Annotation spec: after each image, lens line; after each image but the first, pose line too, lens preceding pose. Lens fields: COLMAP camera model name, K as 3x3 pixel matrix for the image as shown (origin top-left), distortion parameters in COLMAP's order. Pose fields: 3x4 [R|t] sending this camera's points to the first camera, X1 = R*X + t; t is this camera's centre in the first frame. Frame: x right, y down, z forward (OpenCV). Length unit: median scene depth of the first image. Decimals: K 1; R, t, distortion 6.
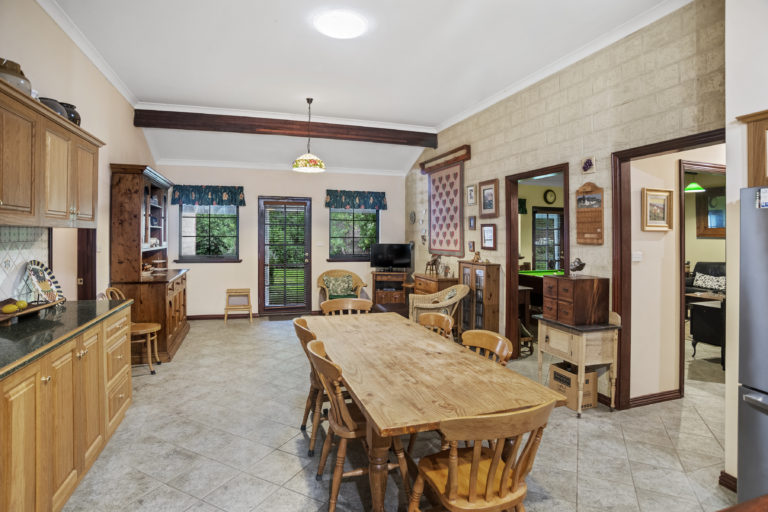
lens RADIAL K [[404.4, 0, 382.3], [0, 404.4, 231.3], [0, 0, 1]] dist [-0.022526, 0.001155]
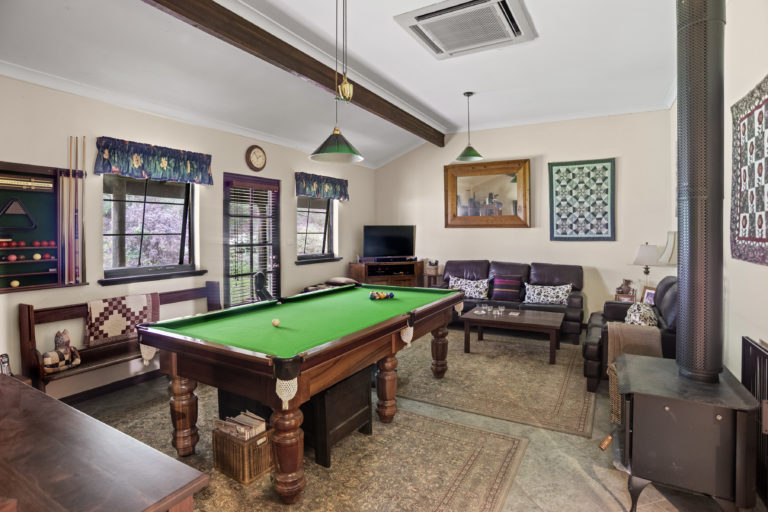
lens RADIAL K [[404.4, 0, 398.1], [0, 404.4, 229.3], [0, 0, 1]] dist [-0.022526, 0.001155]
pose [[0.730908, -0.003861, 0.682465, 0.178103], [0.002331, 0.999992, 0.003161, 0.012476], [-0.682472, -0.000720, 0.730911, 0.456784]]
